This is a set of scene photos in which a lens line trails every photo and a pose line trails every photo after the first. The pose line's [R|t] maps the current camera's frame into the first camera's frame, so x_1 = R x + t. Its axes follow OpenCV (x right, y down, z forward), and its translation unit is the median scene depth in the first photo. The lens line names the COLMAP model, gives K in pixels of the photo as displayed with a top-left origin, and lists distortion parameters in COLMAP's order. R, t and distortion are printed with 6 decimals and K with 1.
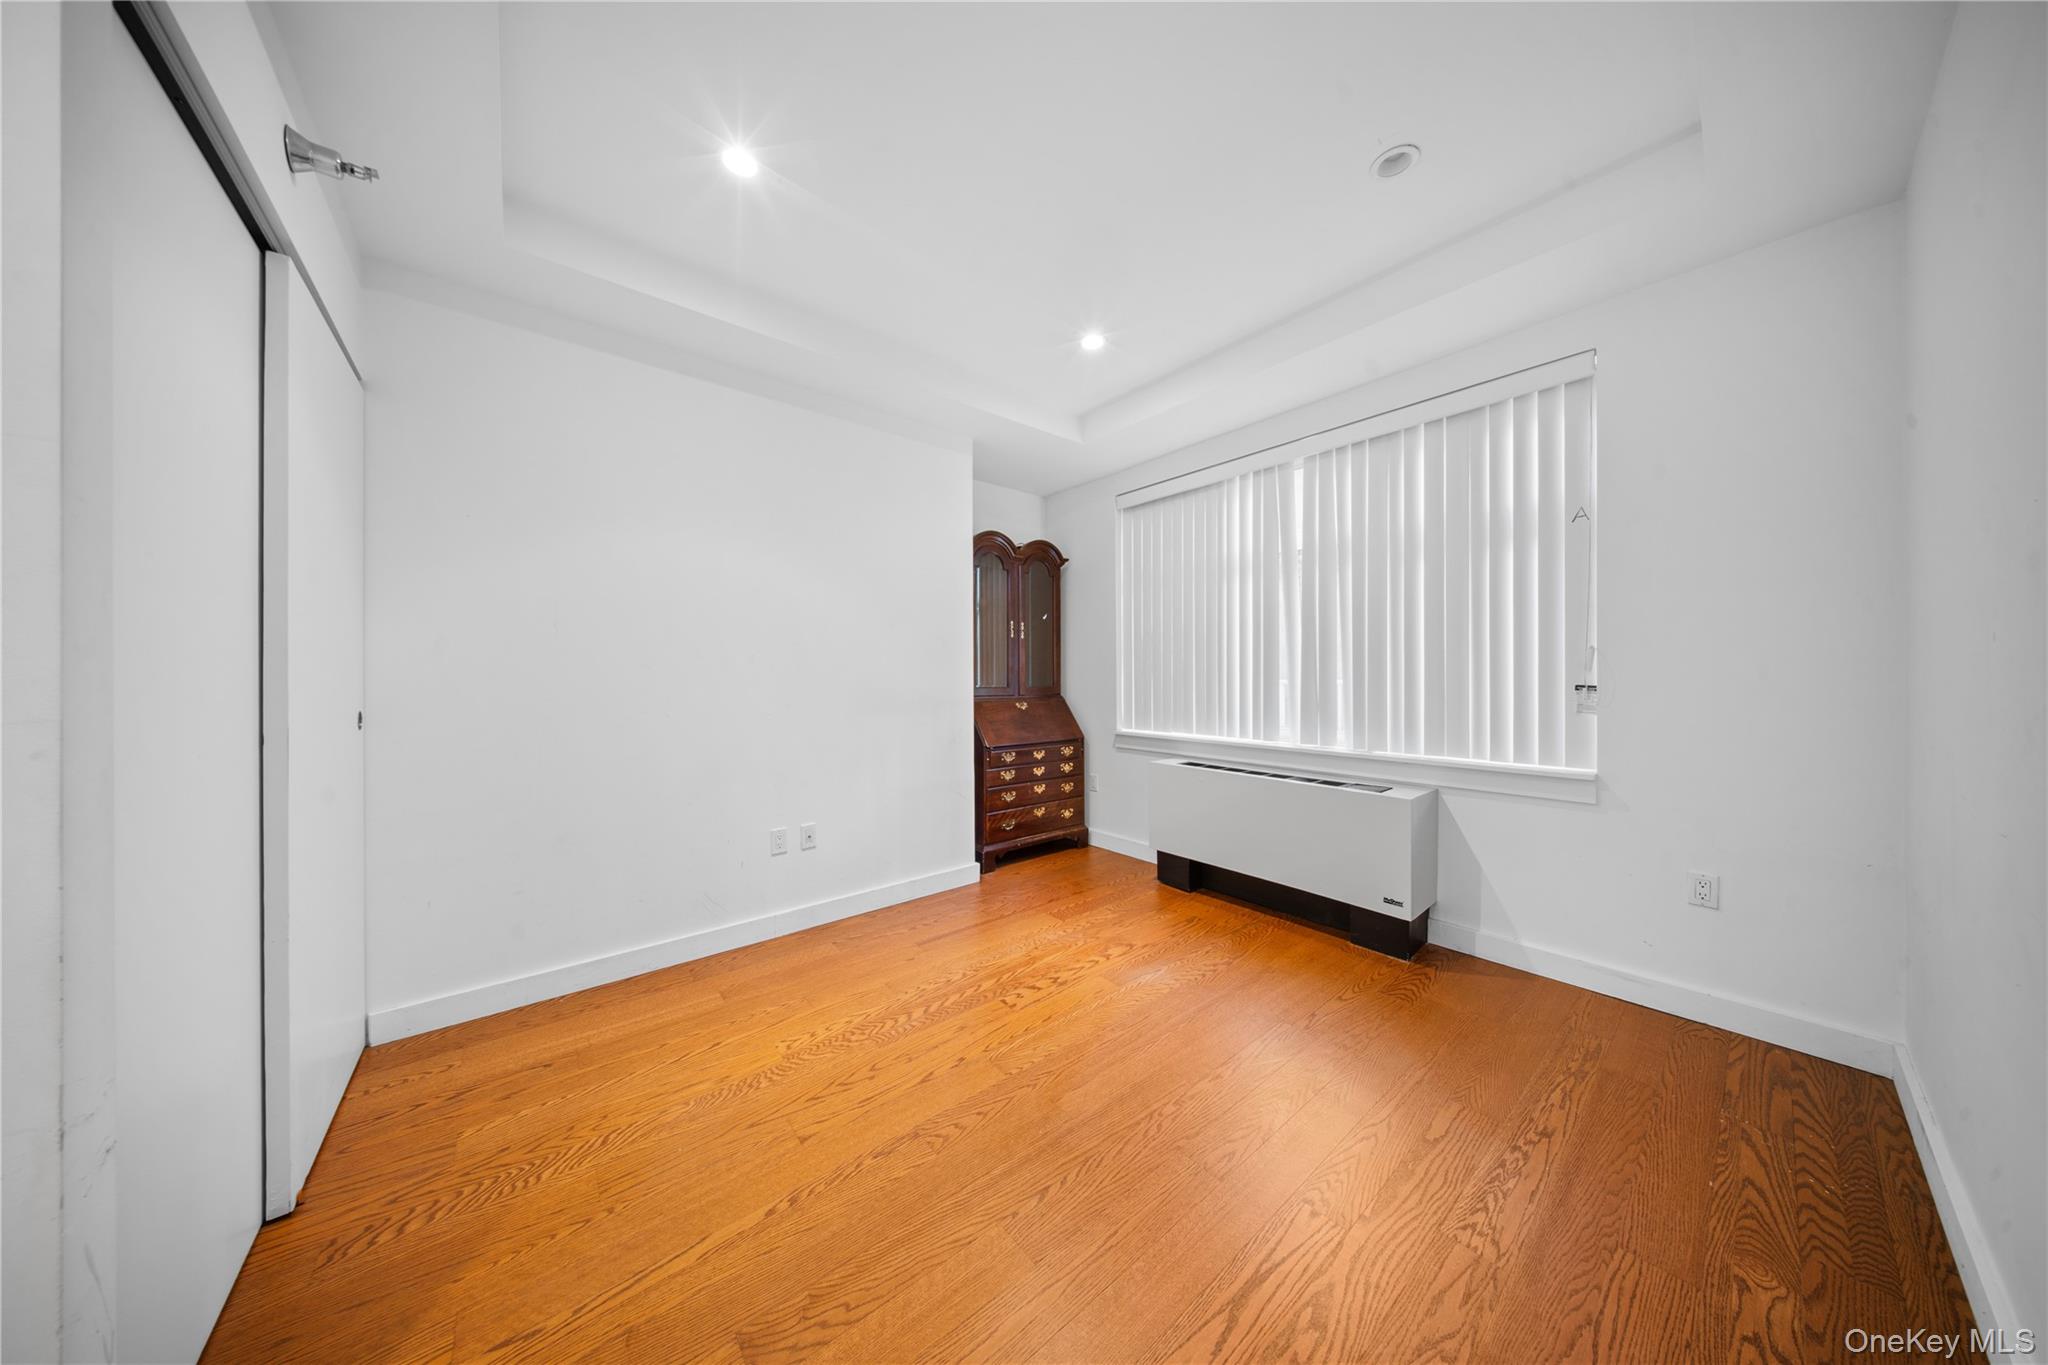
lens RADIAL K [[607.4, 0, 1022.5], [0, 607.4, 678.2], [0, 0, 1]] dist [0.001925, -0.000254]
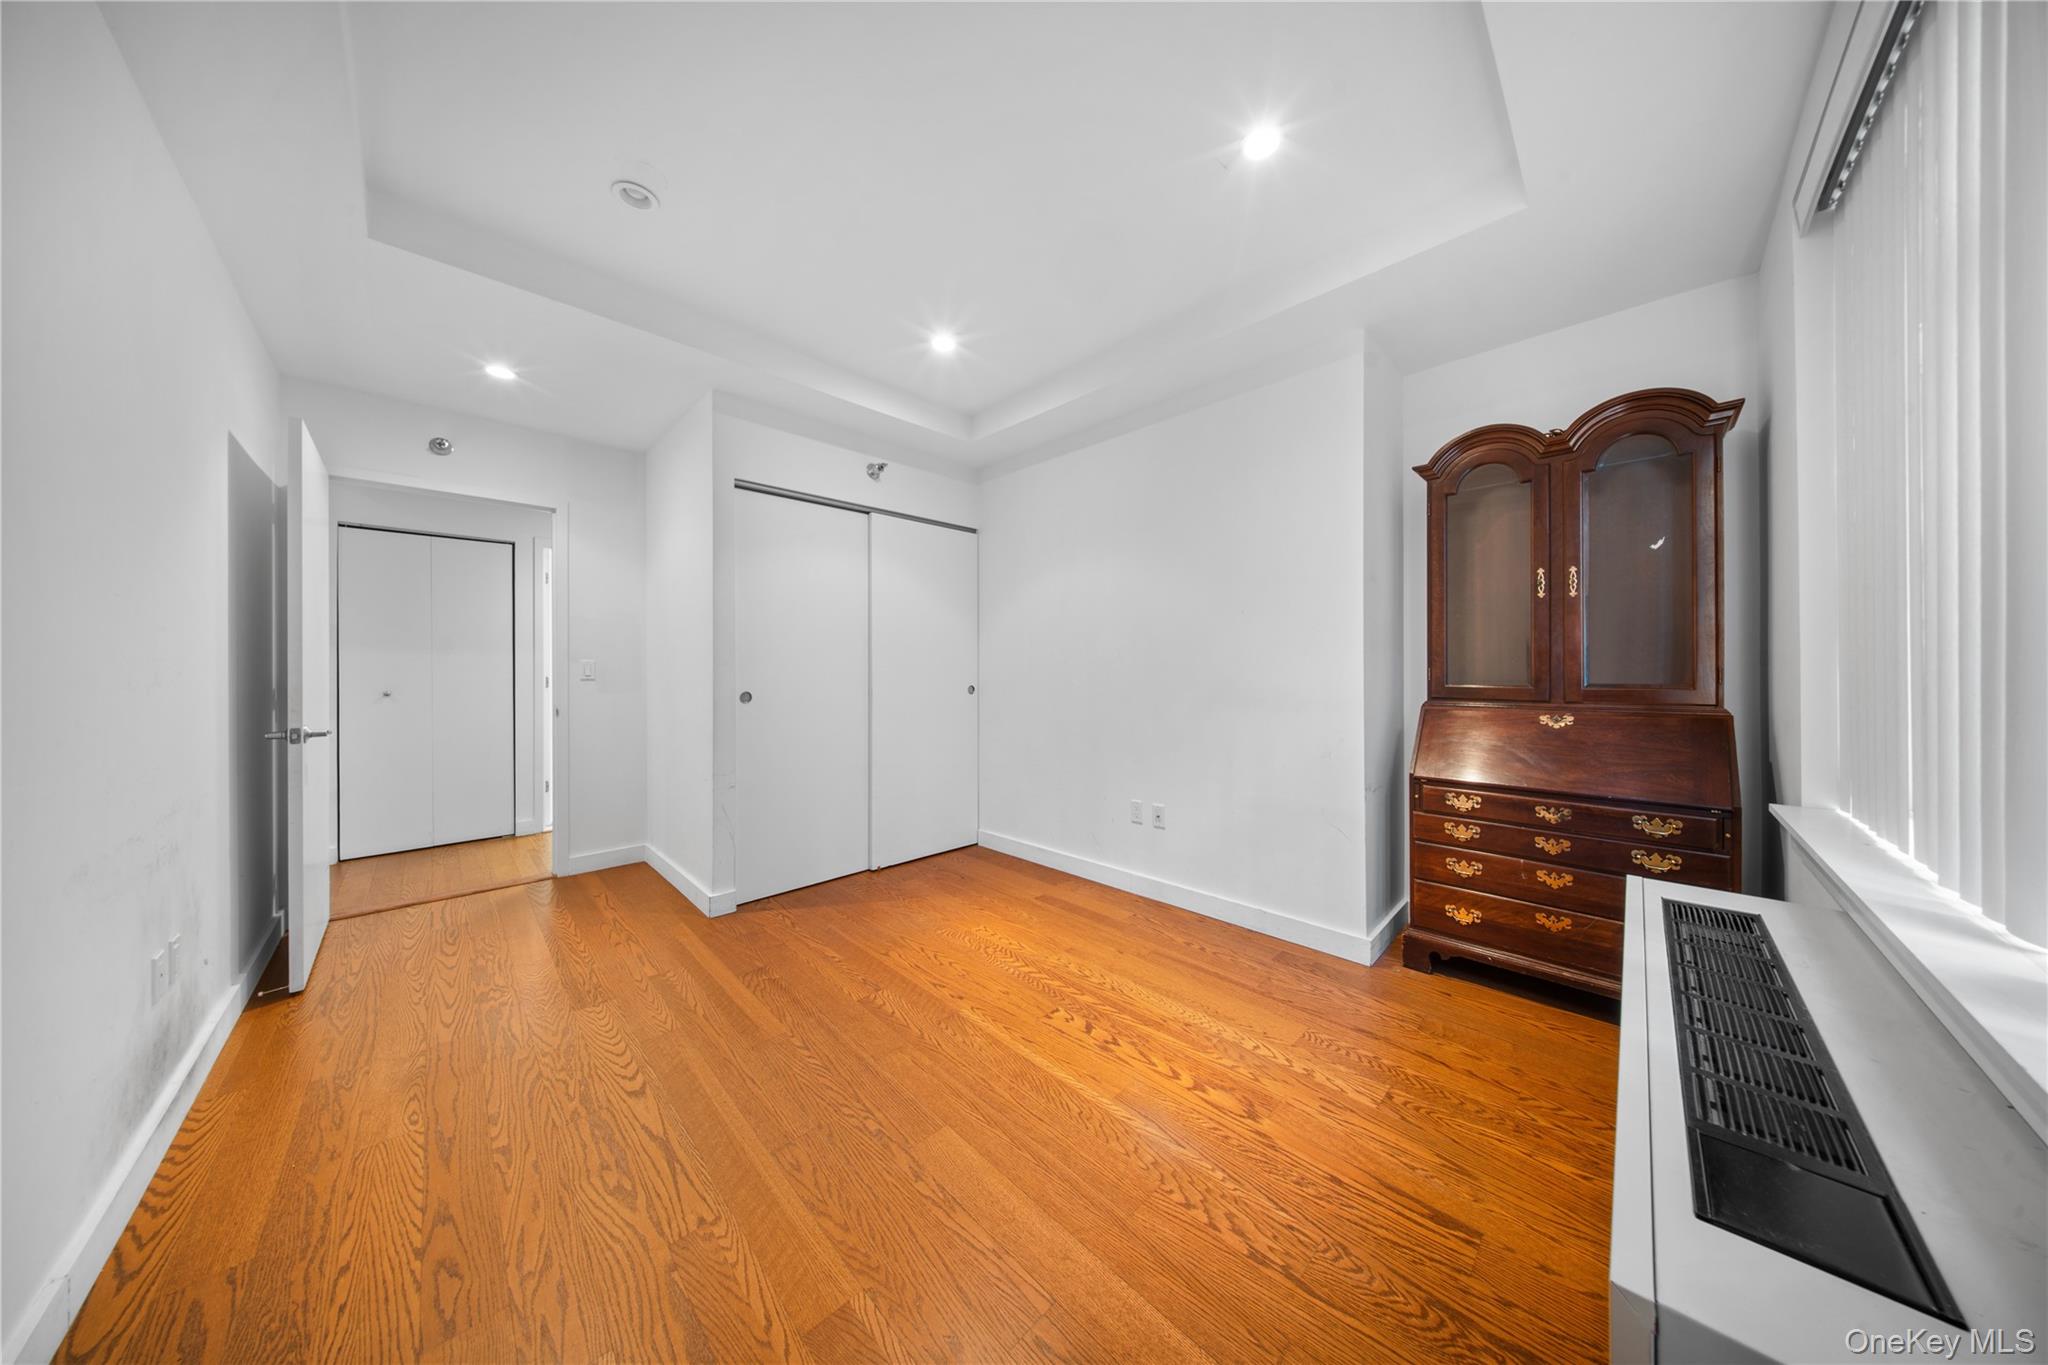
lens RADIAL K [[607.4, 0, 1023.7], [0, 607.4, 668.7], [0, 0, 1]] dist [0.001925, -0.000254]
pose [[0.093065, 0.005678, -0.995644, 0.818693], [-0.003773, 0.999979, 0.005350, -0.005297], [0.995653, 0.003258, 0.093084, 0.779595]]
